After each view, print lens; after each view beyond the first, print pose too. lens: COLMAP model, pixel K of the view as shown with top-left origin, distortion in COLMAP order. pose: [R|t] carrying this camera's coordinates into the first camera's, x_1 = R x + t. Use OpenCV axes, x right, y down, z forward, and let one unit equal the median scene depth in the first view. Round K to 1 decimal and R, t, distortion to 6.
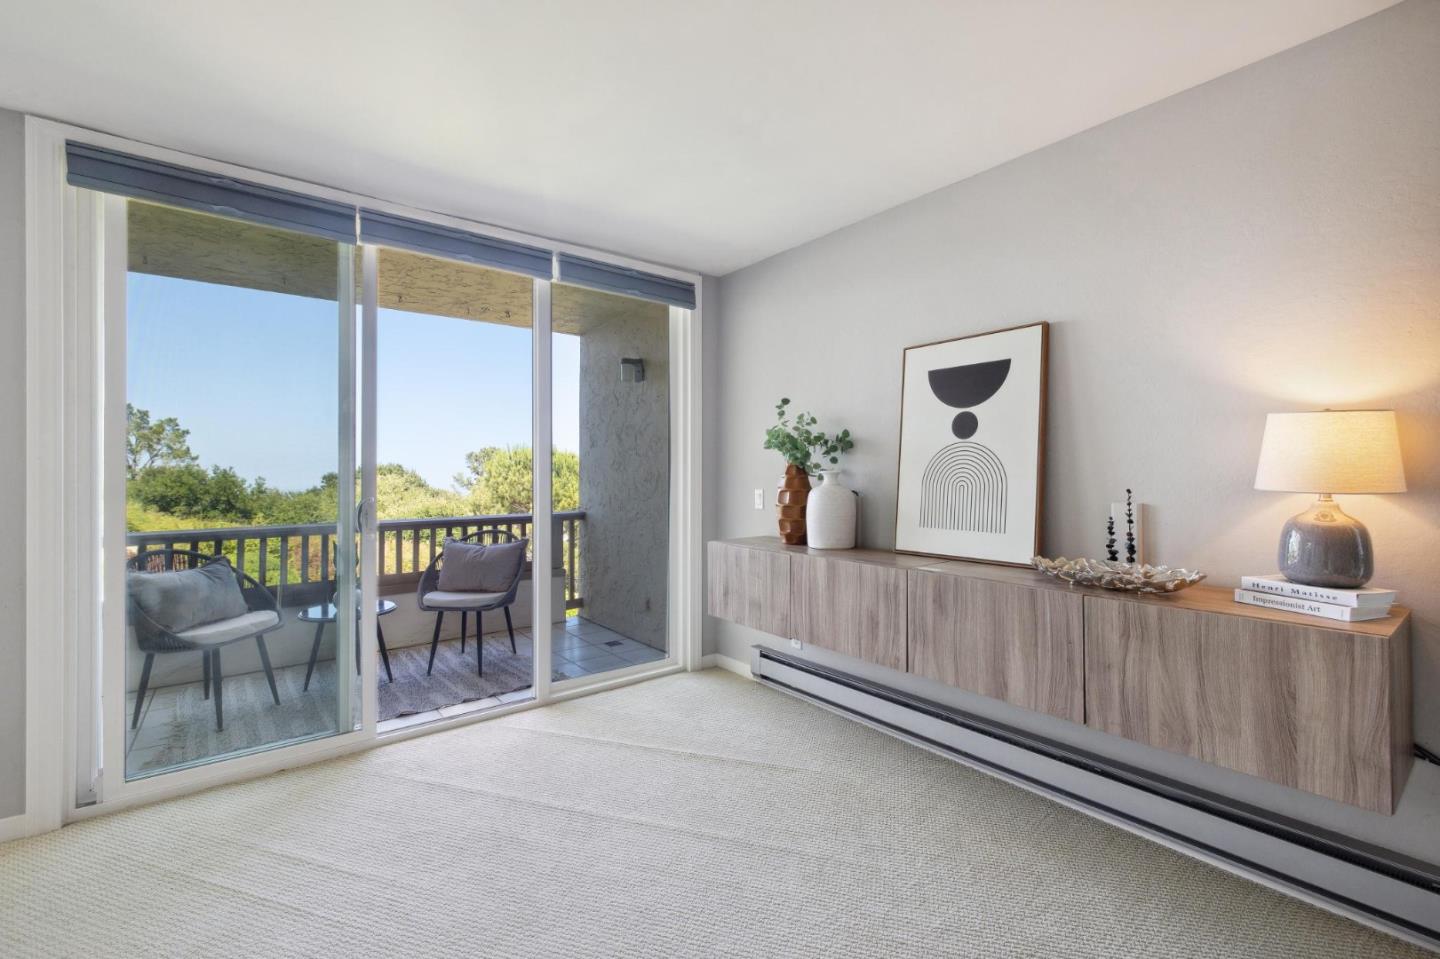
lens RADIAL K [[638.0, 0, 727.6], [0, 638.0, 471.4], [0, 0, 1]] dist [-0.001671, 0.000203]
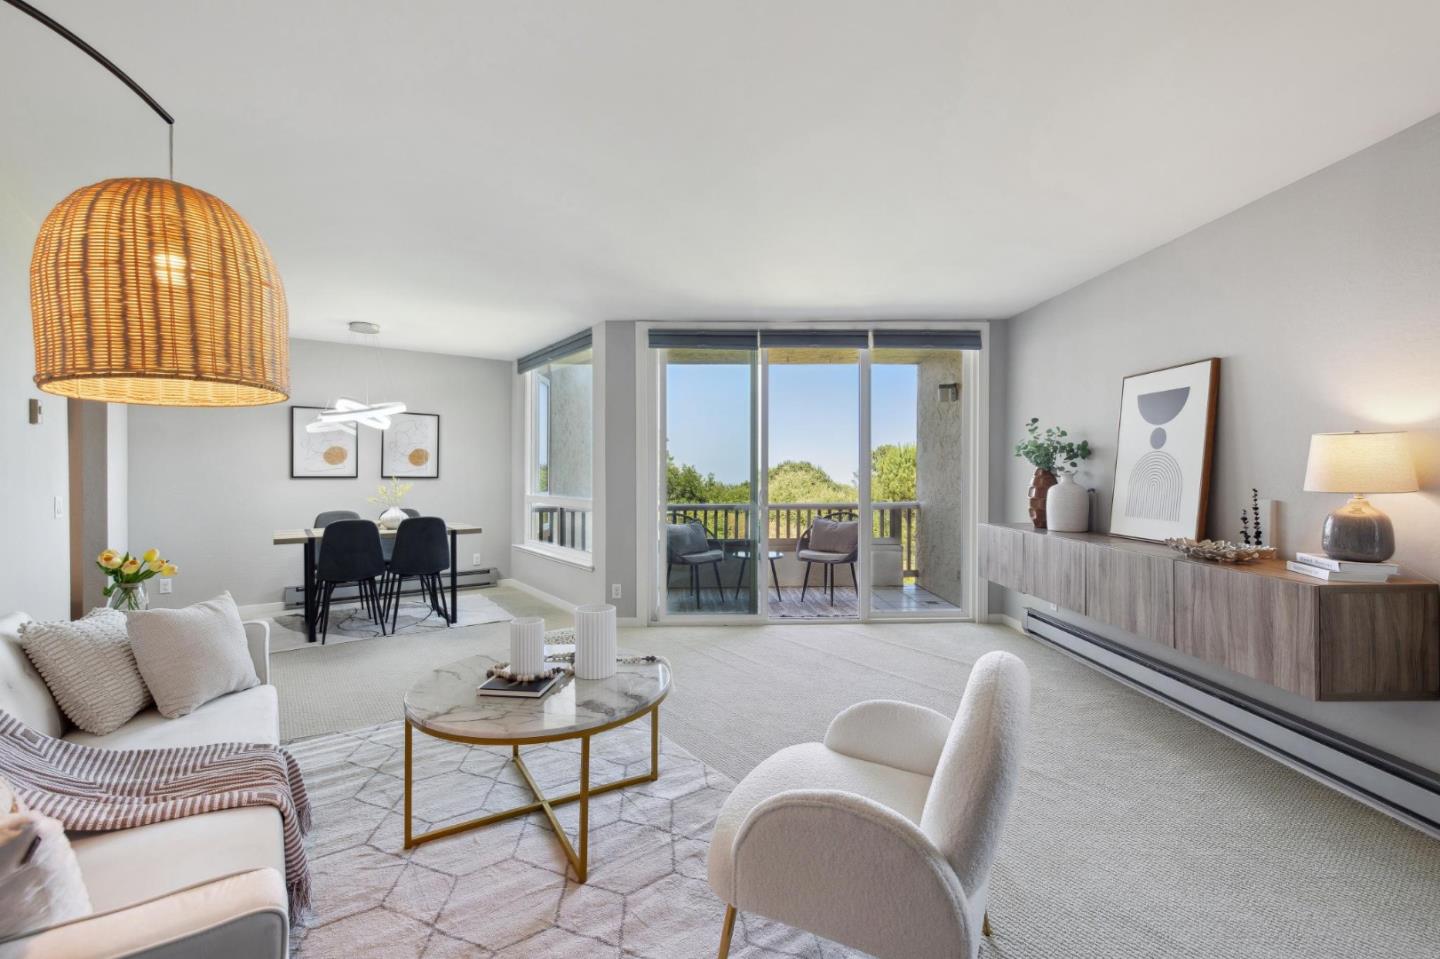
lens RADIAL K [[629.9, 0, 717.2], [0, 629.9, 473.2], [0, 0, 1]] dist [-0.000928, -0.000184]
pose [[0.812934, 0.003805, -0.582344, 0.319957], [0.000945, 0.999969, 0.007853, -0.010269], [0.582356, -0.006935, 0.812905, -0.461300]]
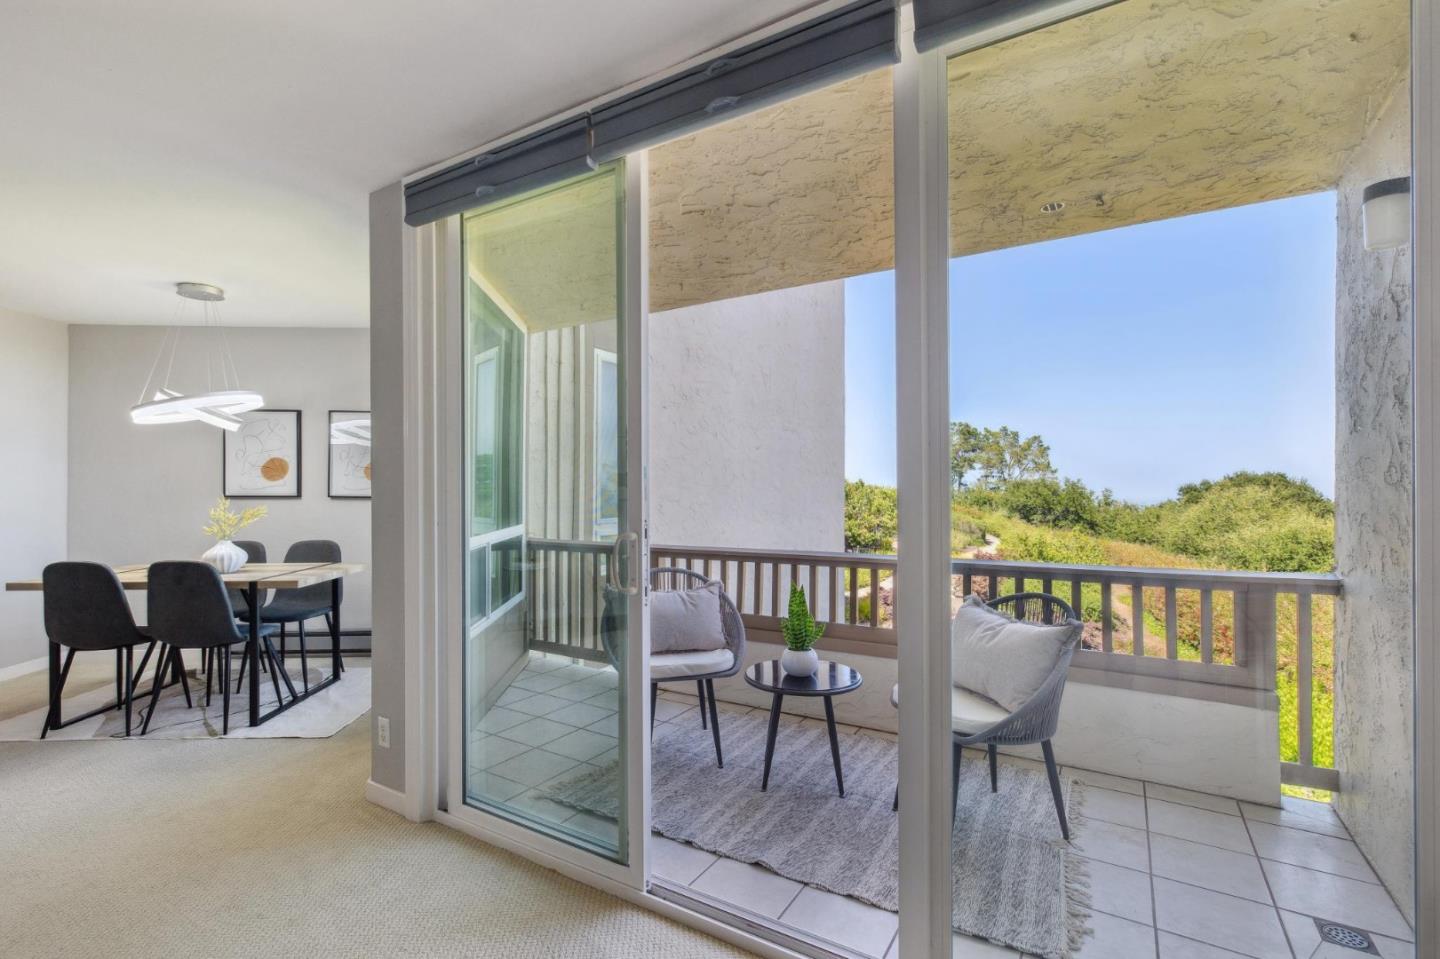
lens RADIAL K [[655.8, 0, 693.5], [0, 655.8, 477.3], [0, 0, 1]] dist [0.000701, 0.000039]
pose [[0.338609, -0.013664, -0.940828, 0.102248], [0.006166, 0.999905, -0.012303, -0.005622], [0.940907, -0.001636, 0.338661, 0.704161]]
